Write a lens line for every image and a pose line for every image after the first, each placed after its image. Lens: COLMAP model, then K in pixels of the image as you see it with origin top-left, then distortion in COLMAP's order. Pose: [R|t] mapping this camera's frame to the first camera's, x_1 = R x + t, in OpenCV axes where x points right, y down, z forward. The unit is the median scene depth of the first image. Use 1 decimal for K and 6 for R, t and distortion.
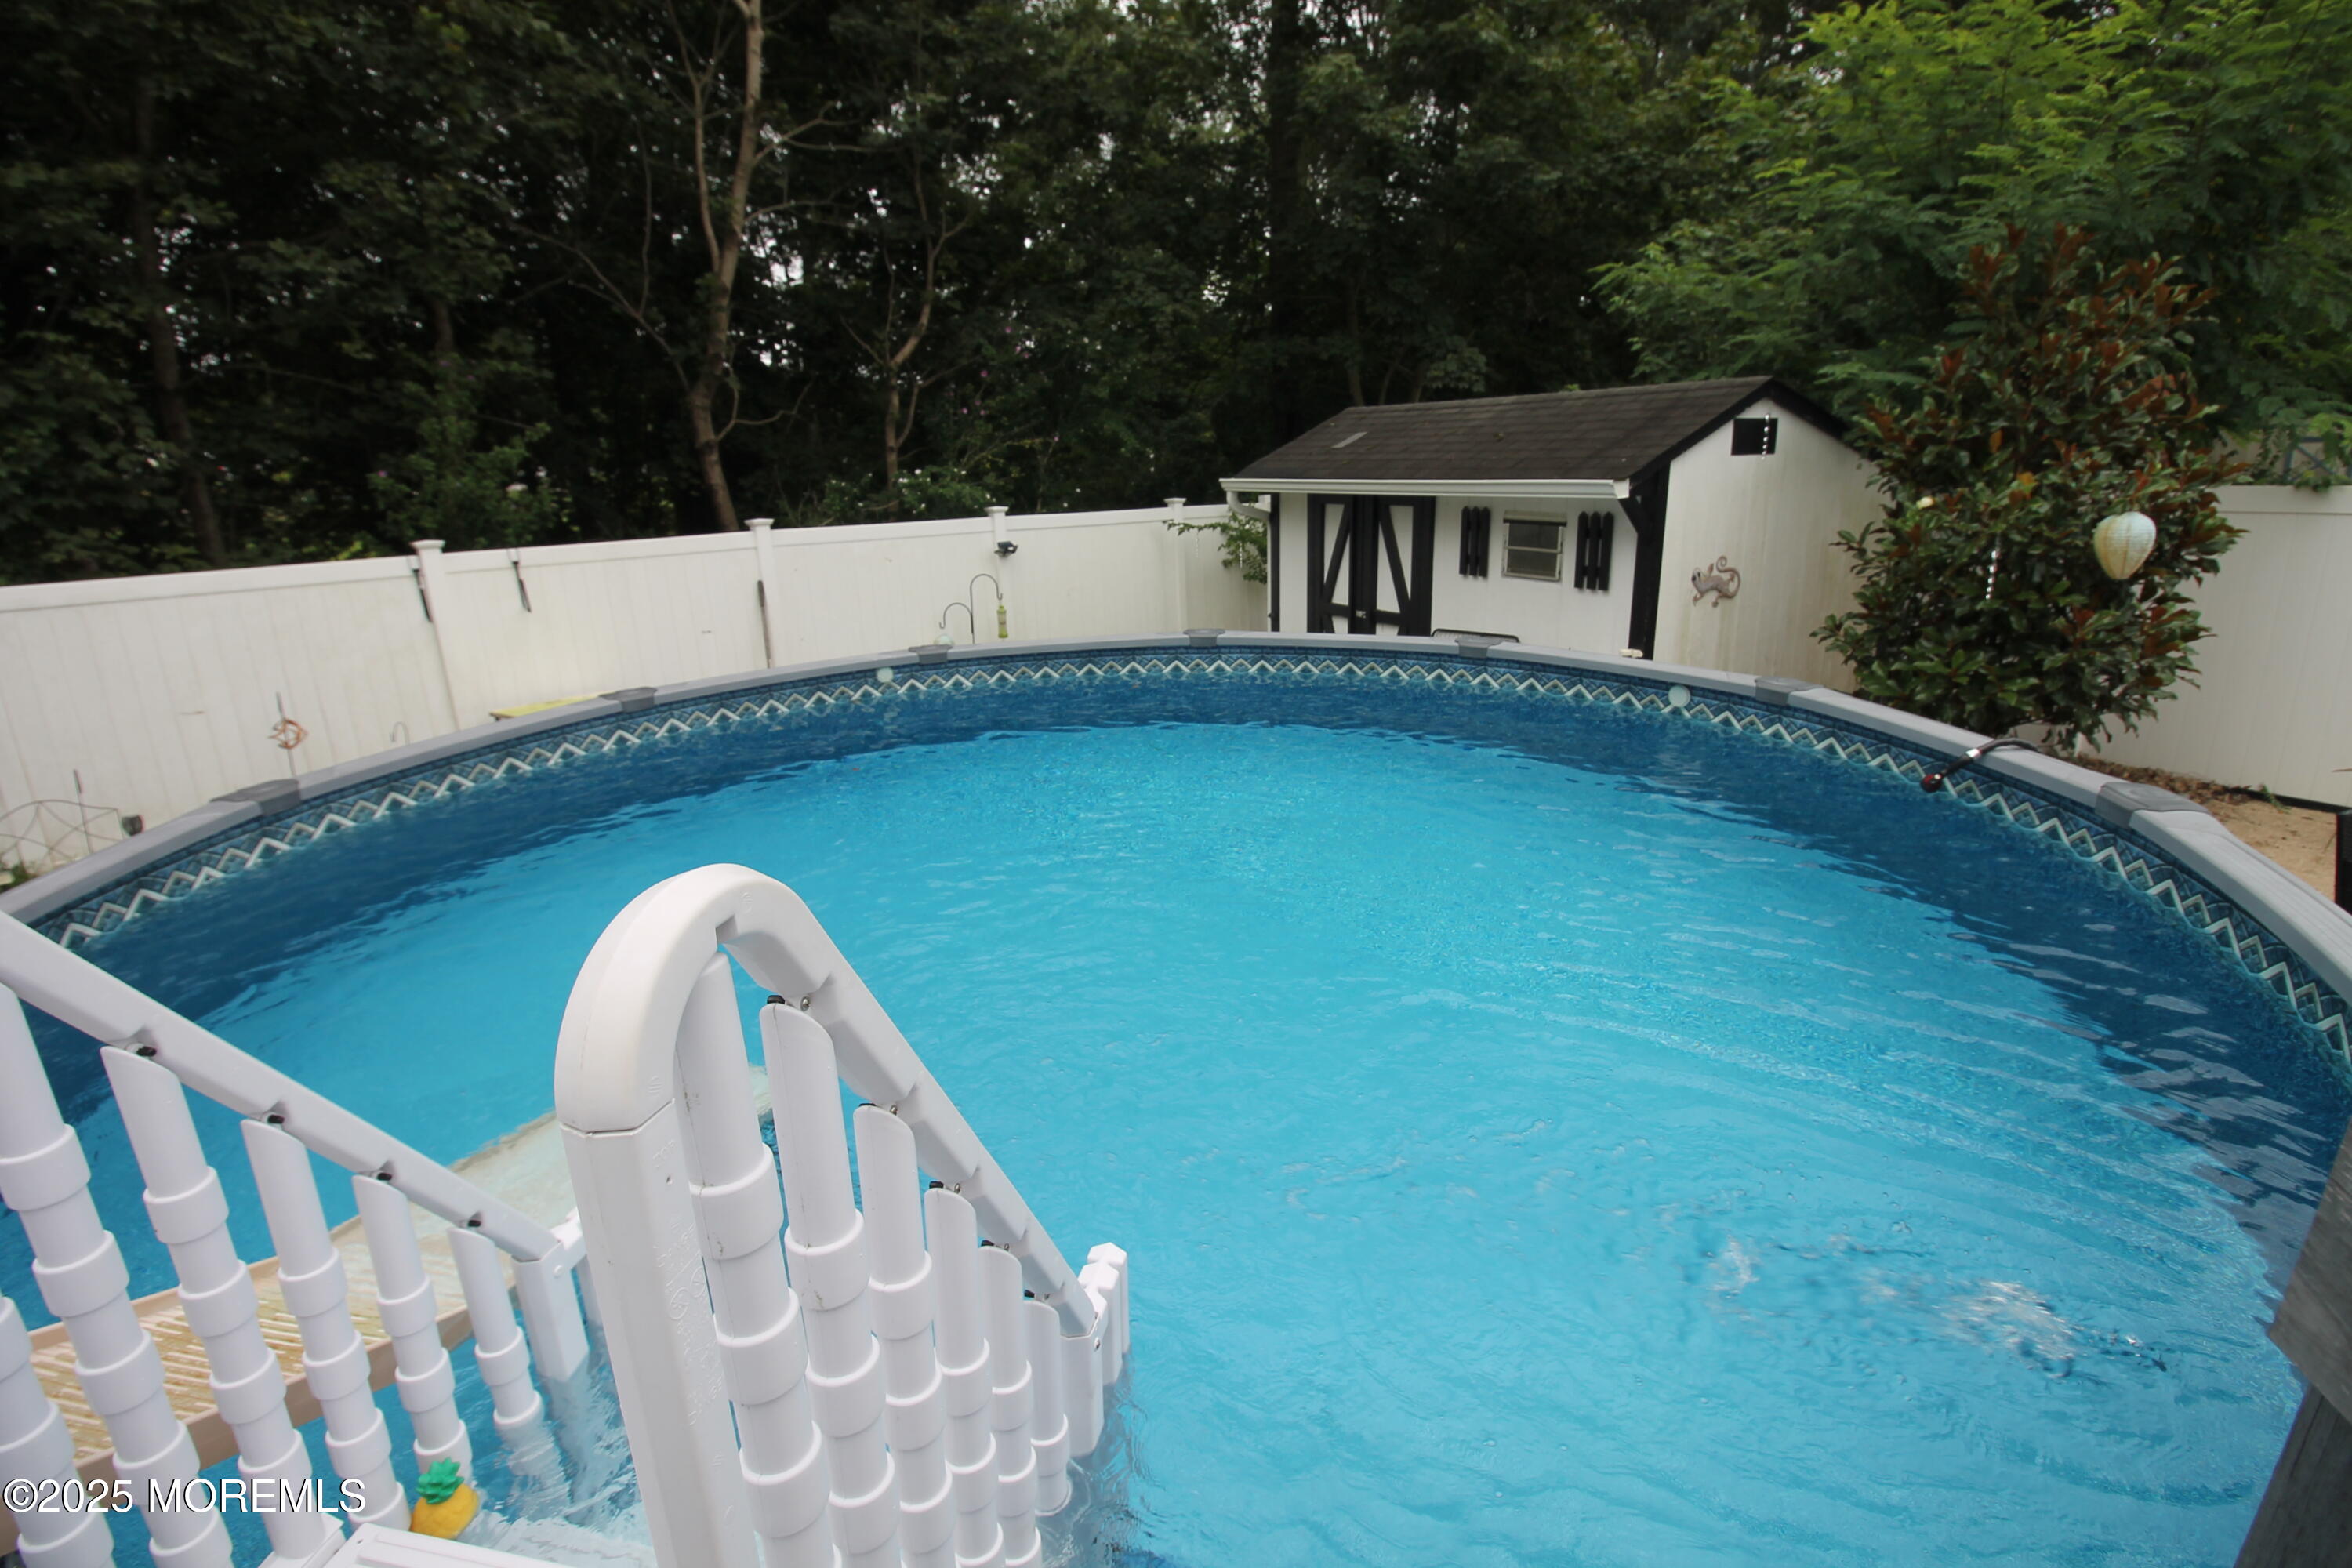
lens RADIAL K [[1072.8, 0, 1192.5], [0, 1072.8, 752.3], [0, 0, 1]] dist [-0.027259, -0.001327]
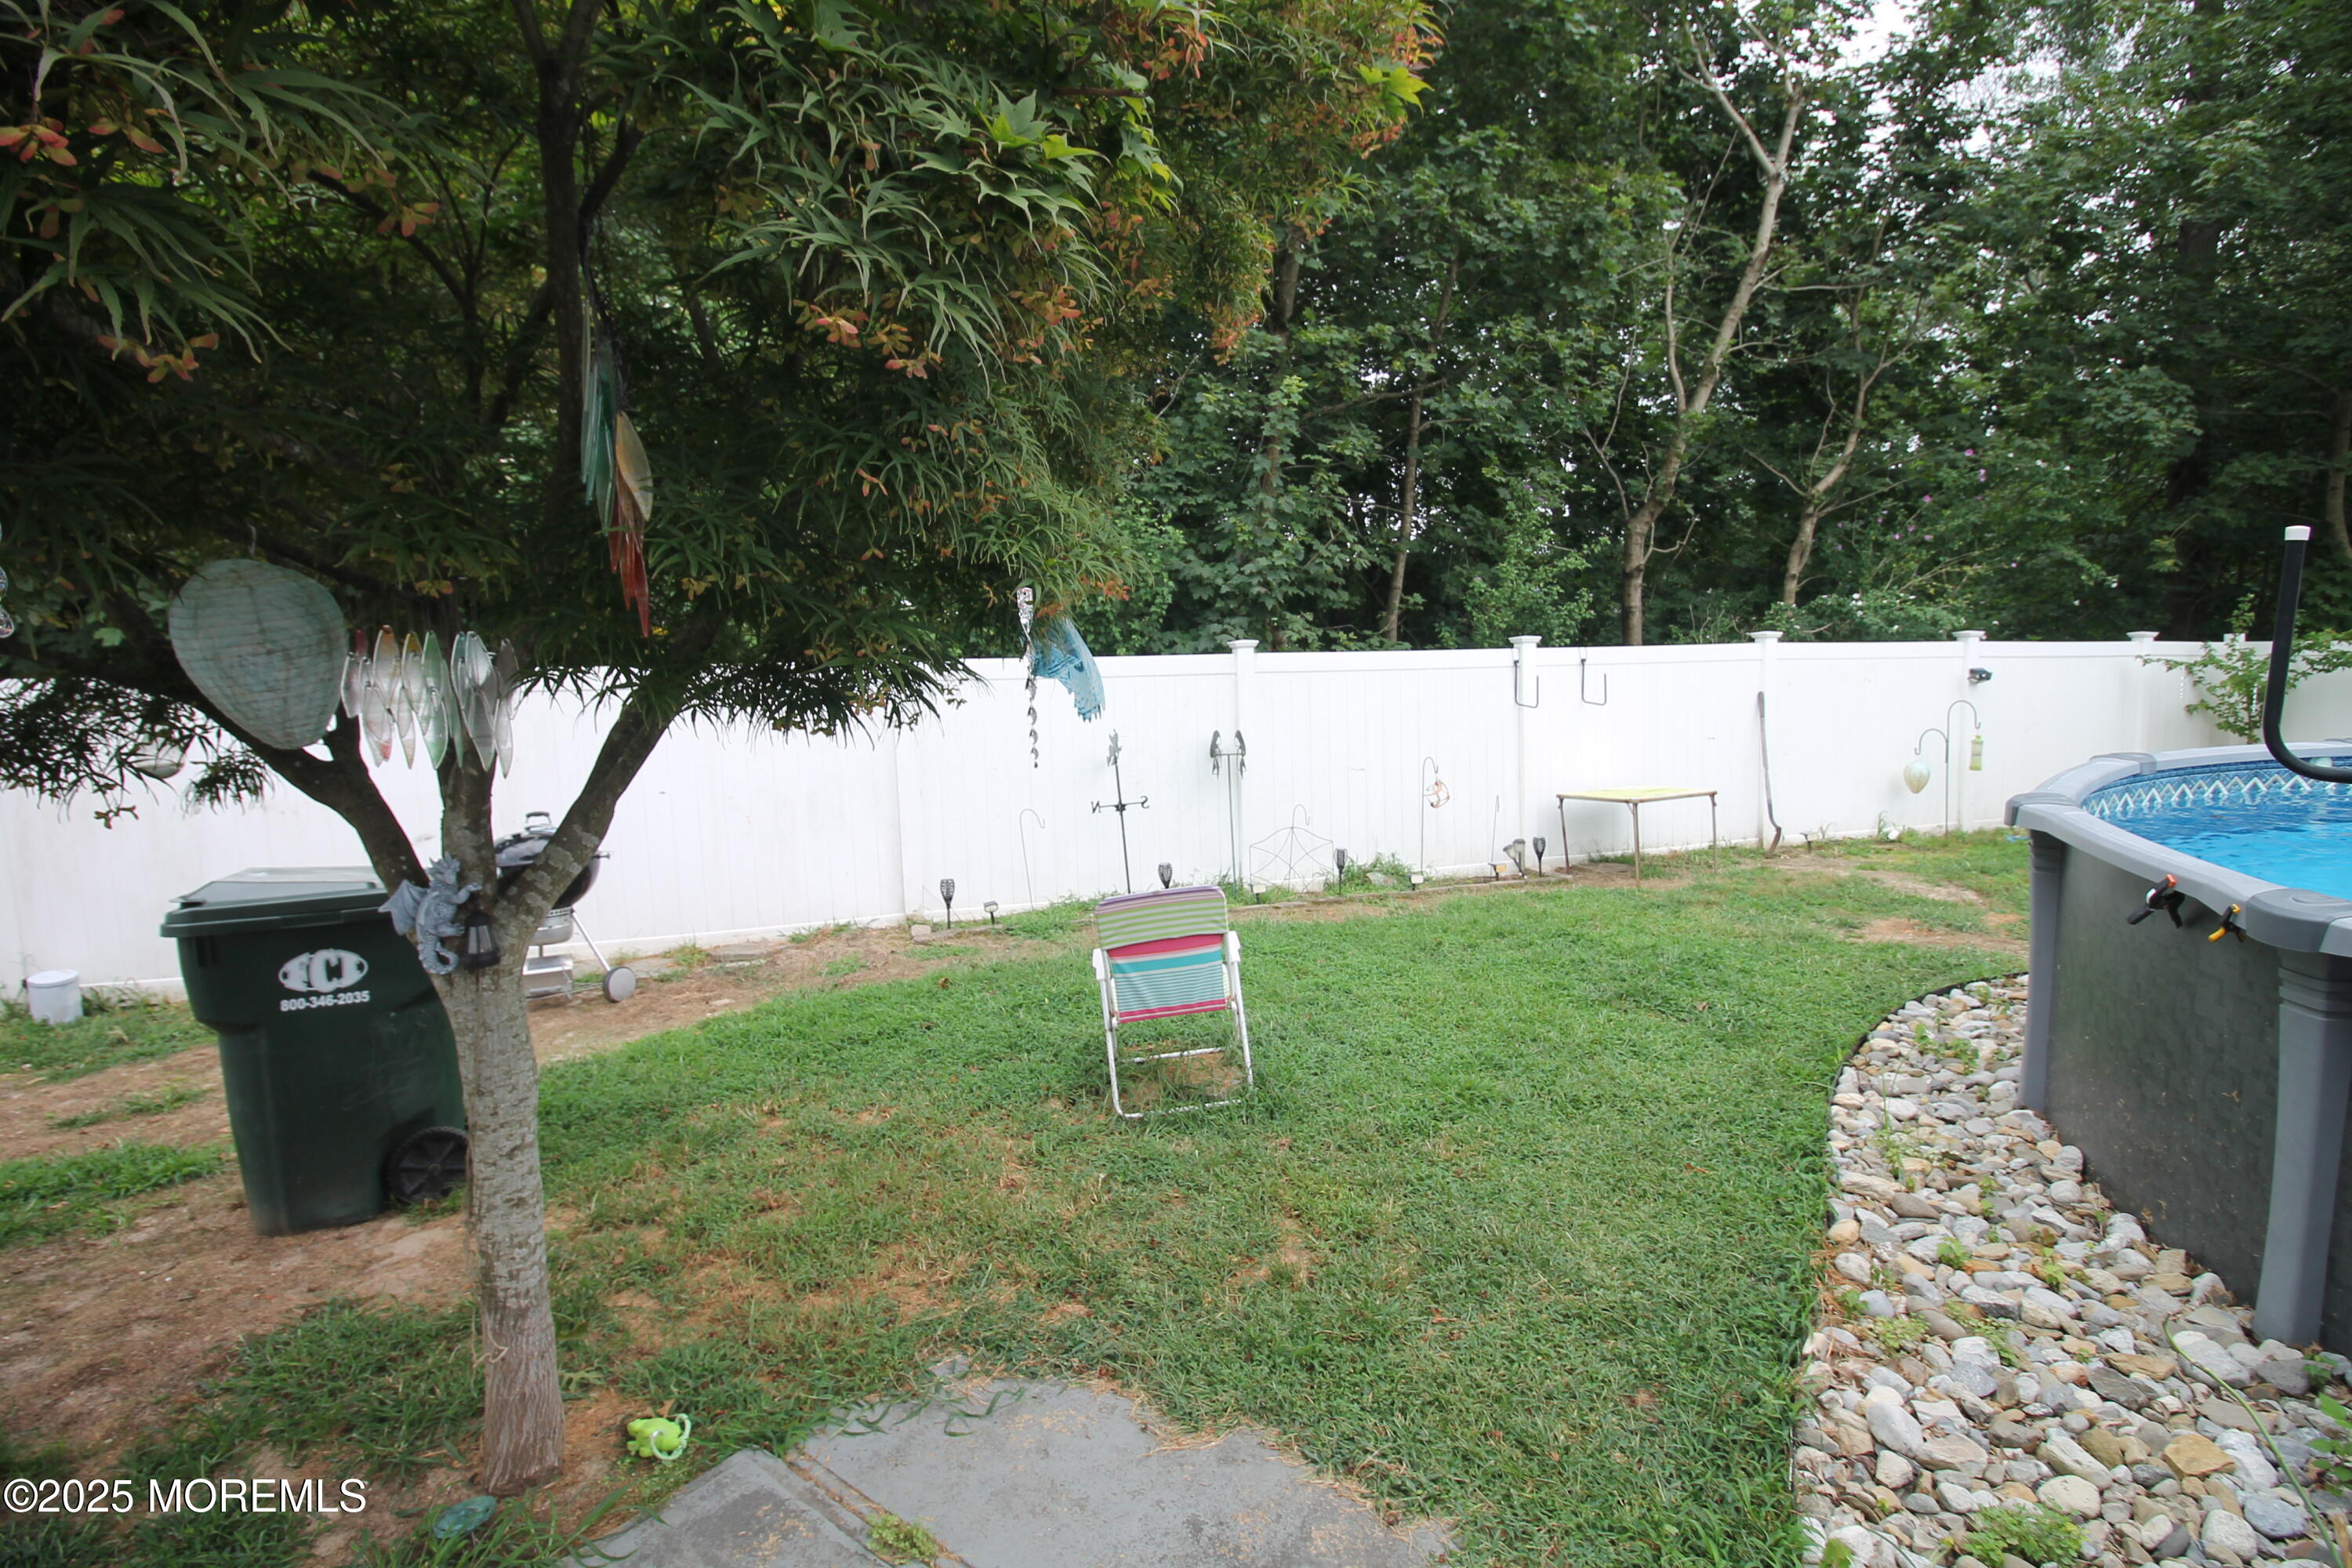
lens RADIAL K [[1072.8, 0, 1192.5], [0, 1072.8, 752.3], [0, 0, 1]] dist [-0.027259, -0.001327]
pose [[0.895985, 0.062180, -0.439710, -0.409889], [-0.125964, 0.985067, -0.117373, 0.074283], [0.425846, 0.160552, 0.890437, -0.103503]]
